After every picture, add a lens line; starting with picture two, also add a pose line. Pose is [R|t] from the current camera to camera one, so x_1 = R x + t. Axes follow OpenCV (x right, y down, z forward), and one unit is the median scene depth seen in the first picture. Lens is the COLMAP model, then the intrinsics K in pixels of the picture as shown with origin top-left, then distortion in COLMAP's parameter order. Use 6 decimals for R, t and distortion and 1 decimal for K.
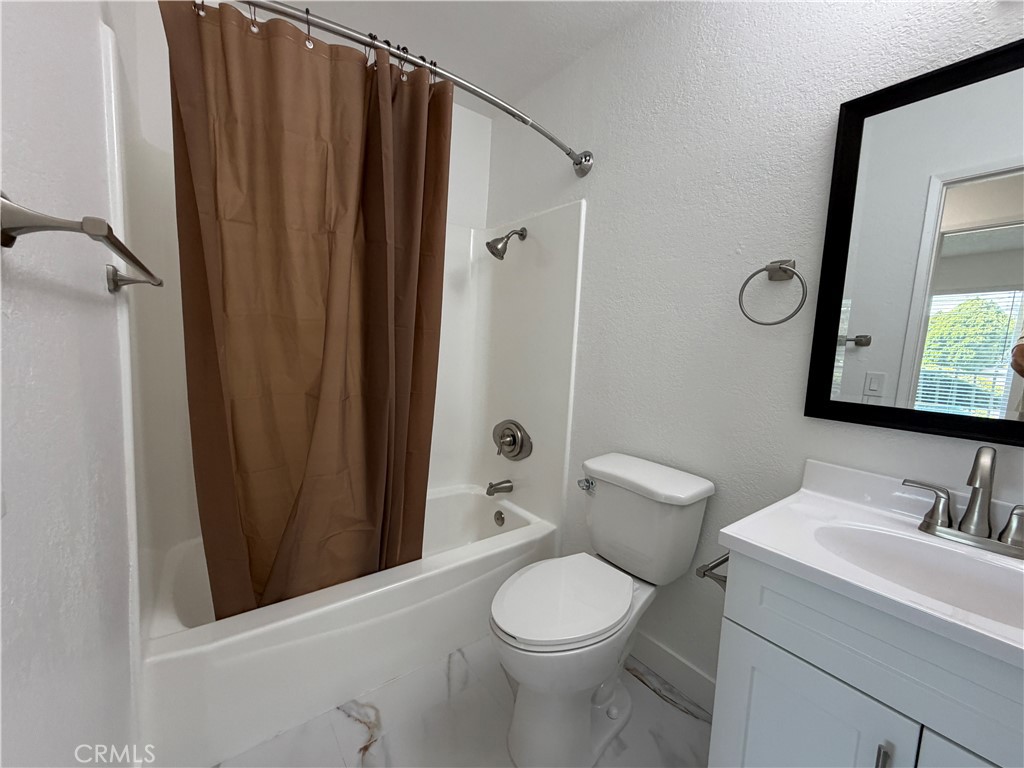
lens RADIAL K [[408.6, 0, 510.9], [0, 408.6, 385.6], [0, 0, 1]] dist [-0.004053, 0.000504]
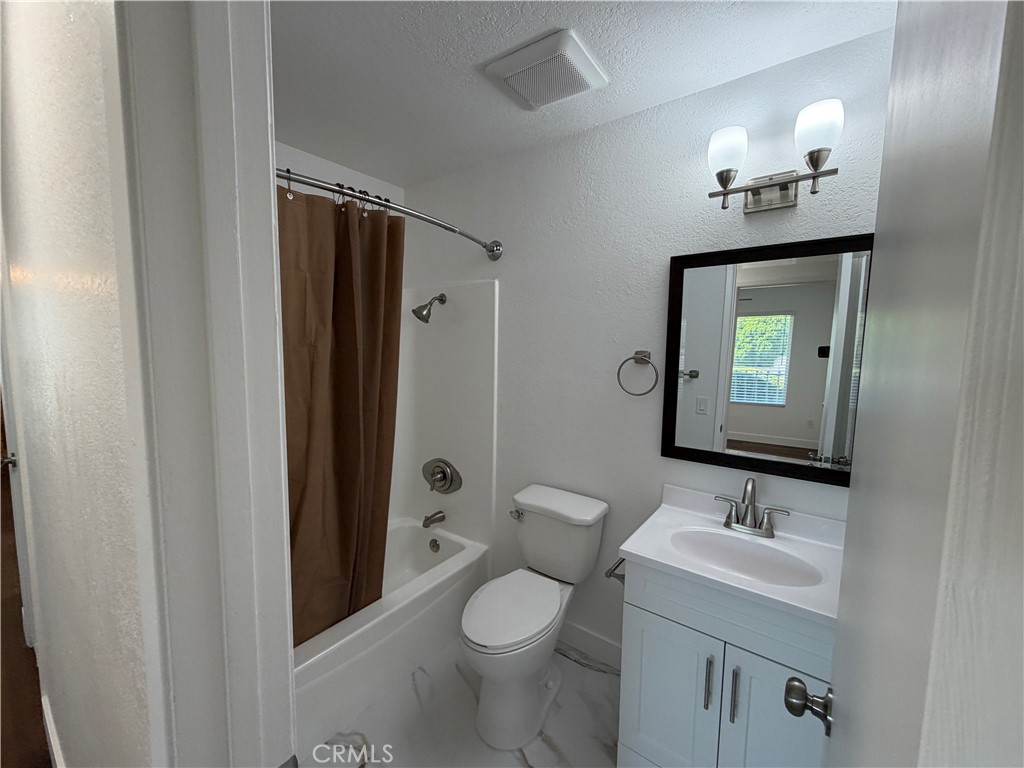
lens RADIAL K [[408.6, 0, 511.9], [0, 408.6, 385.0], [0, 0, 1]] dist [-0.004053, 0.000504]
pose [[0.959532, -0.058874, 0.275378, -0.184258], [0.058220, 0.998248, 0.010558, -0.205356], [-0.275517, 0.005902, 0.961278, -0.263540]]
